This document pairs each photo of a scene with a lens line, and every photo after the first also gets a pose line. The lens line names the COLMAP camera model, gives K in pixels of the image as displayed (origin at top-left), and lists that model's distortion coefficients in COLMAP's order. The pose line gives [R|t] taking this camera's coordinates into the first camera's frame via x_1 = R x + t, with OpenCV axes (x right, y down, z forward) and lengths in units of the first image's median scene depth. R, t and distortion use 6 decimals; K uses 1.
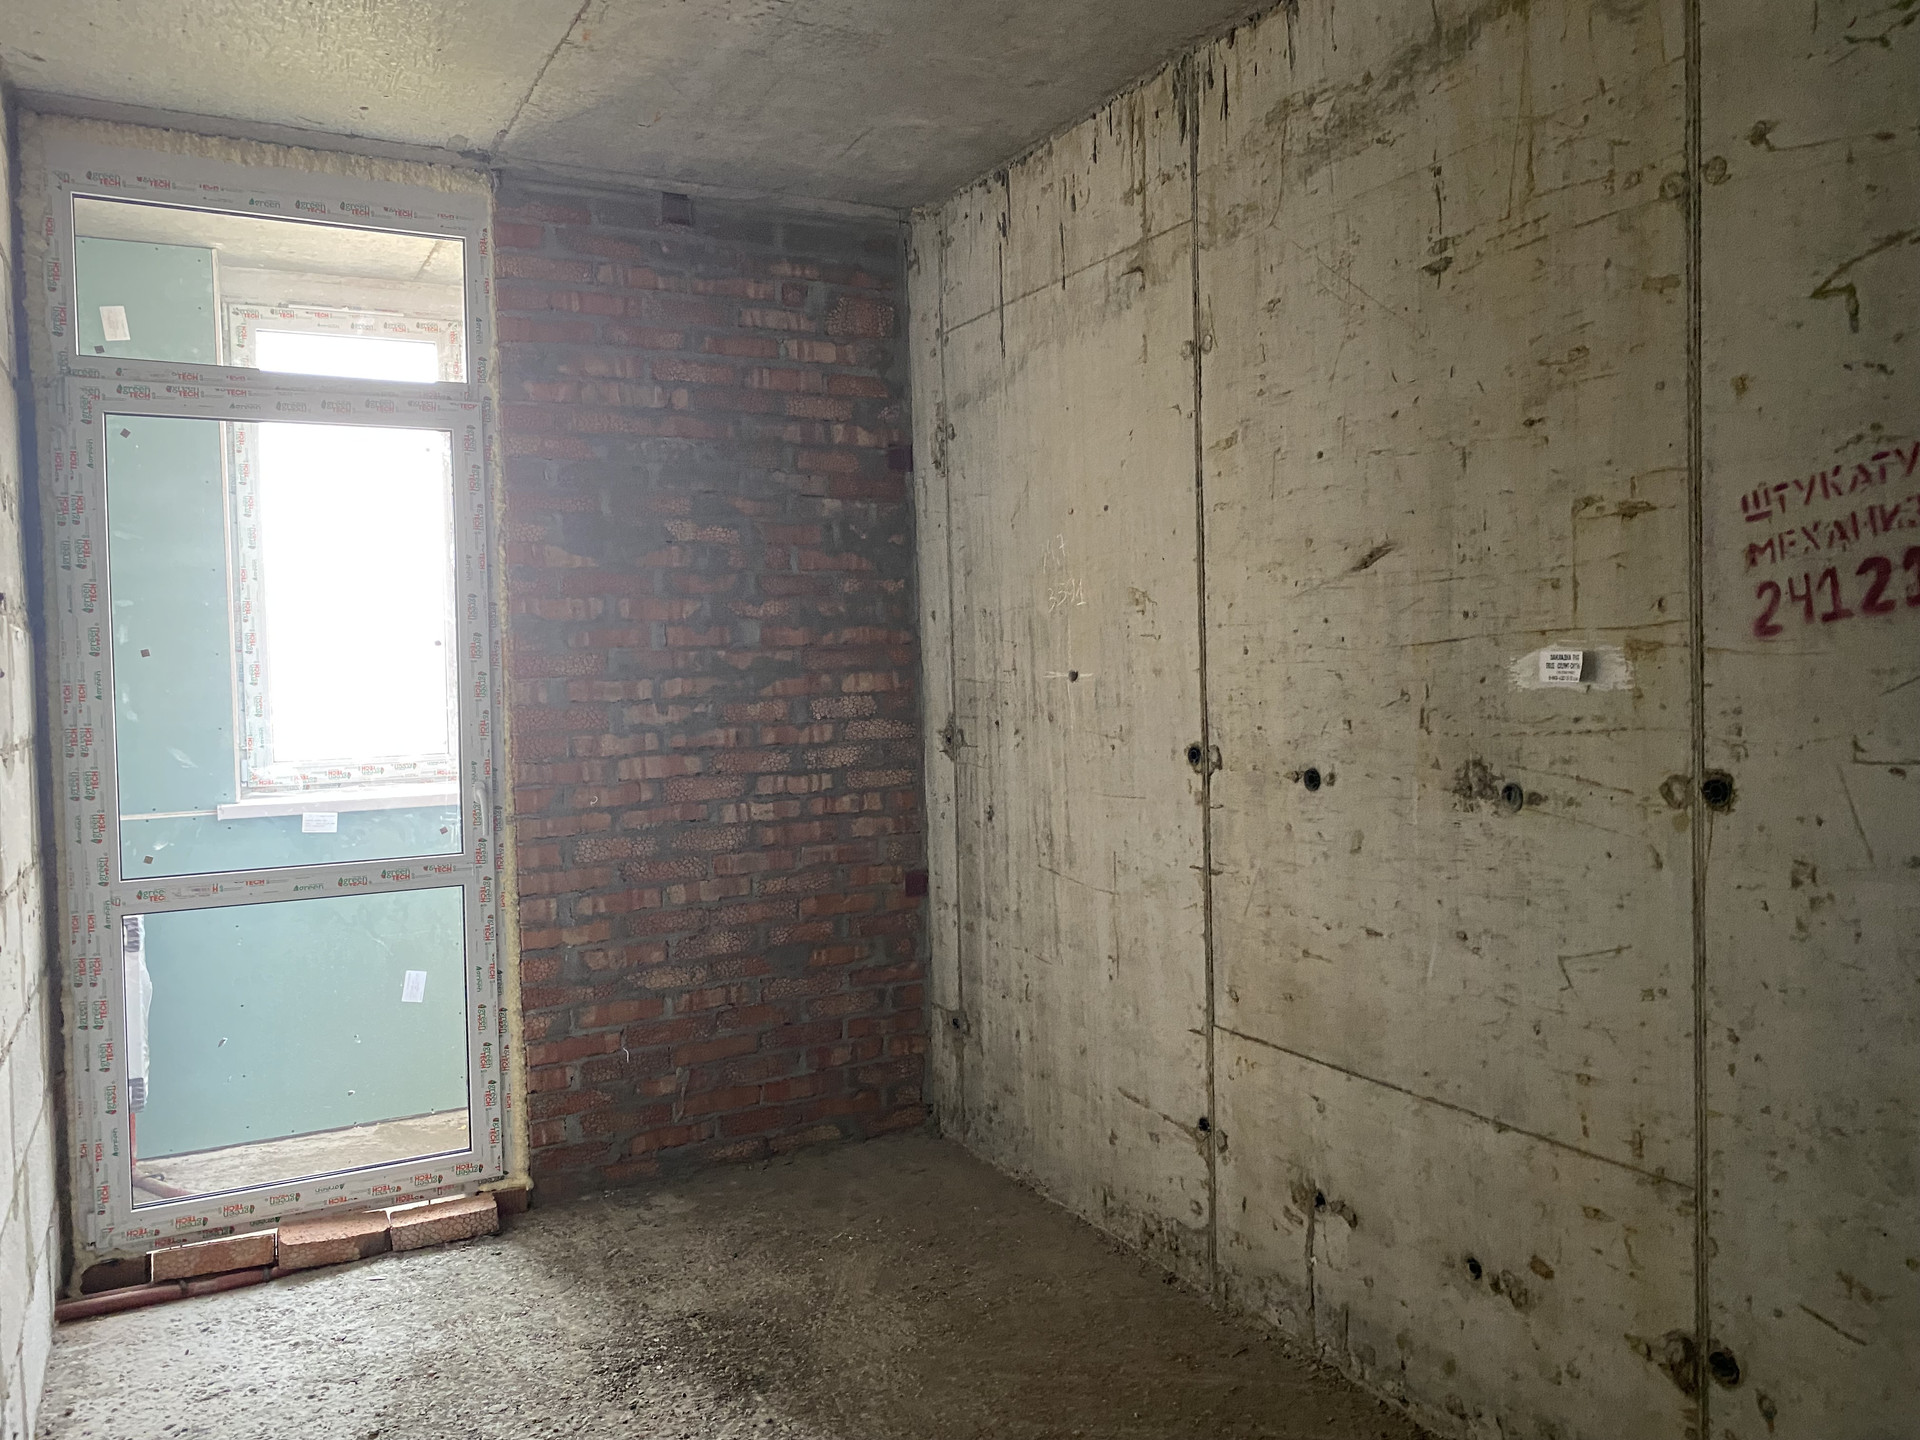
lens RADIAL K [[1467.4, 0, 959.7], [0, 1467.4, 709.7], [0, 0, 1]] dist [-0.000720, 0.002428]
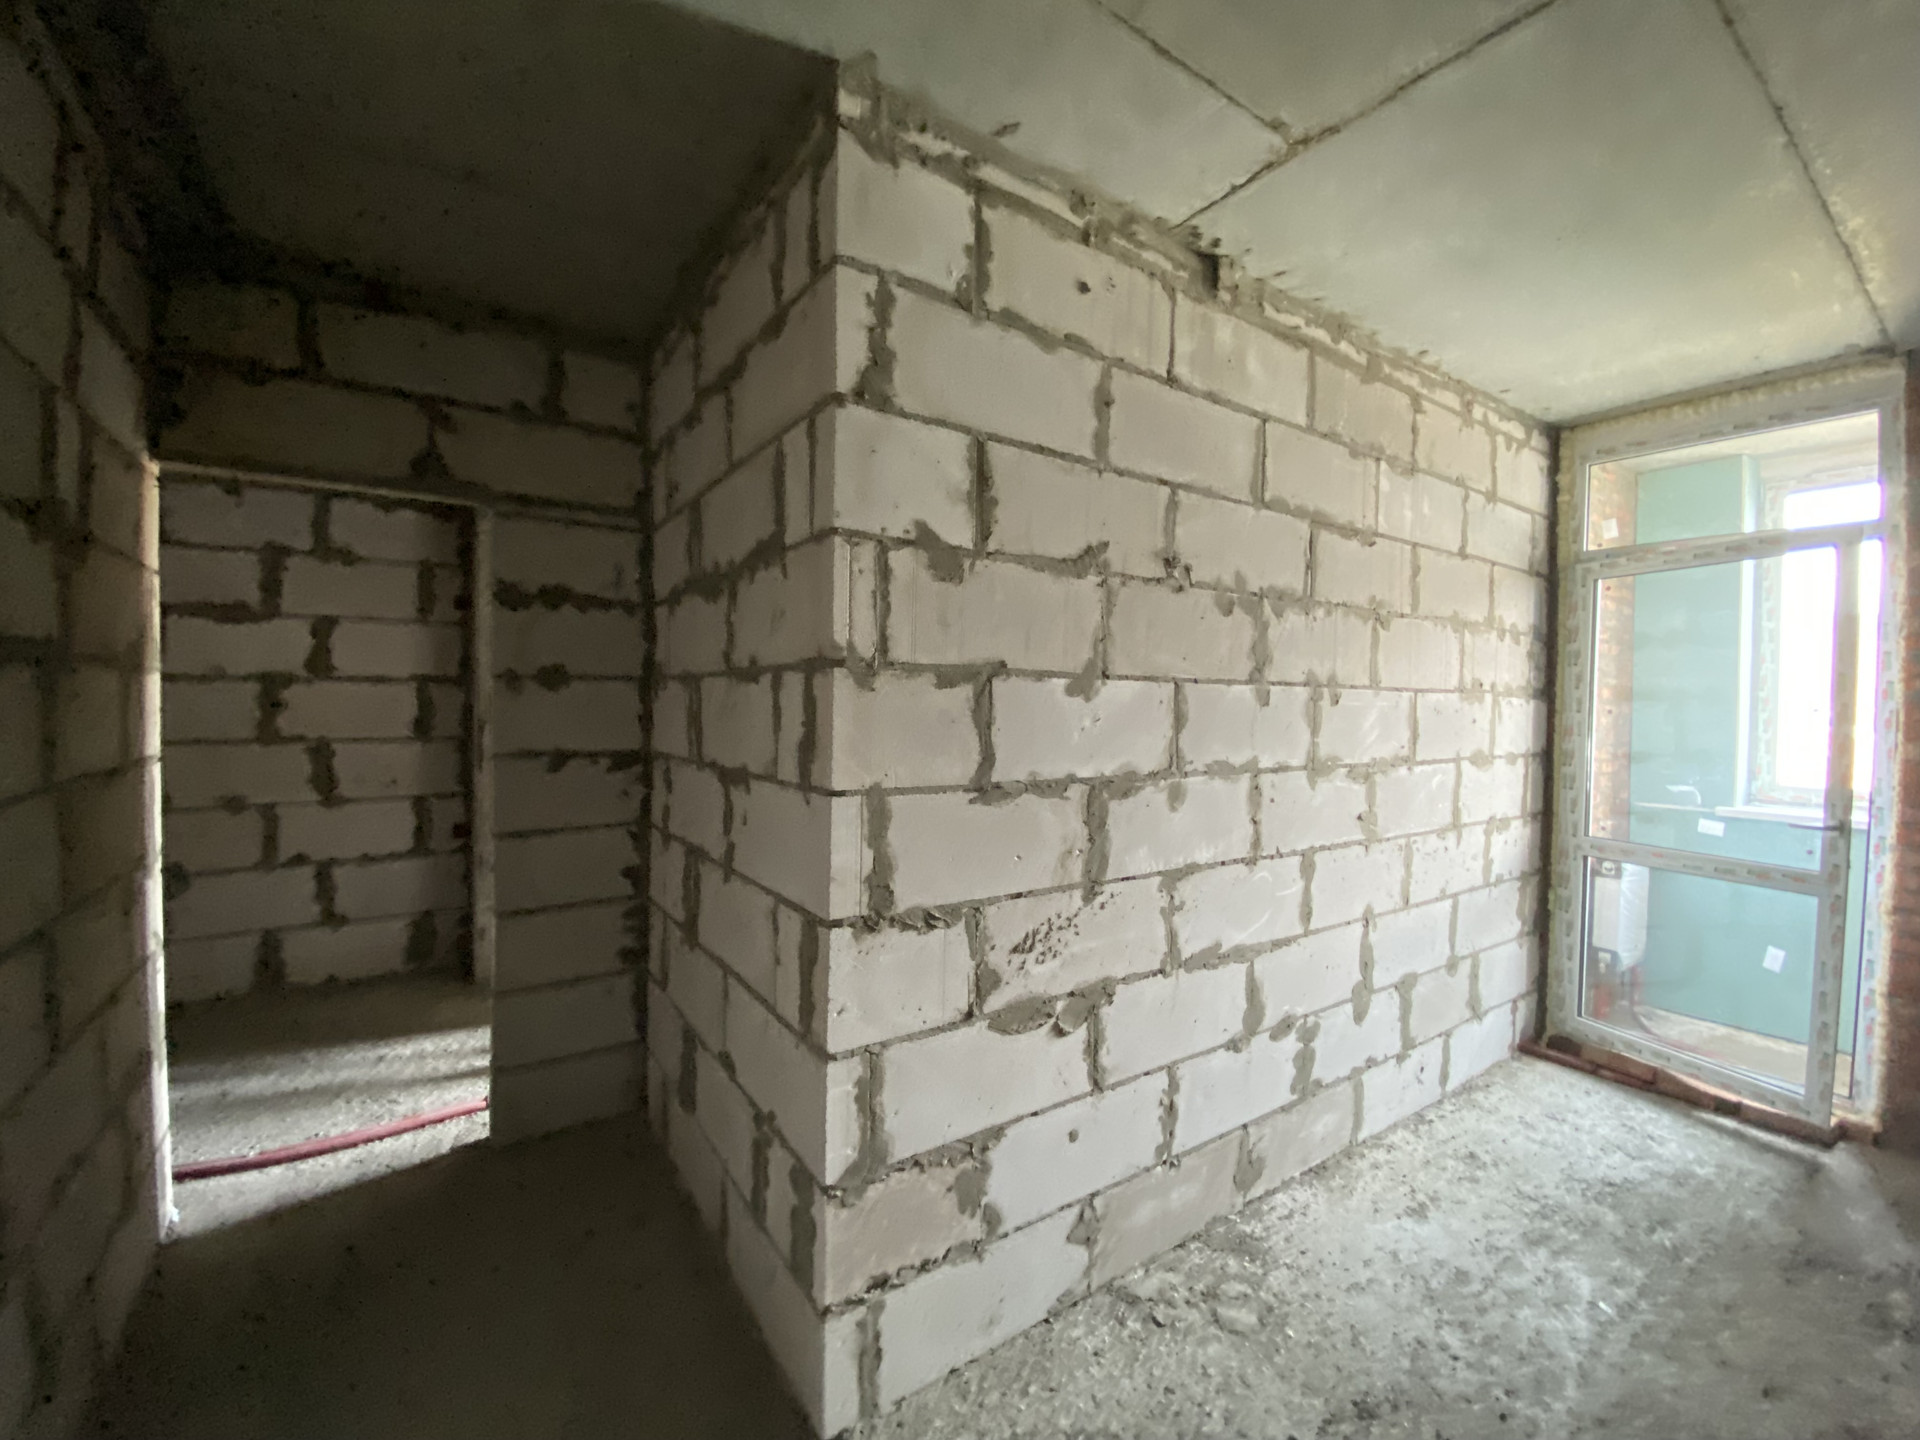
lens RADIAL K [[782.9, 0, 946.5], [0, 782.9, 714.1], [0, 0, 1]] dist [0.009815, -0.014342]
pose [[0.092429, 0.040902, -0.994879, 0.318052], [-0.048148, 0.998171, 0.036564, -0.031827], [0.994554, 0.044522, 0.094230, 0.108448]]
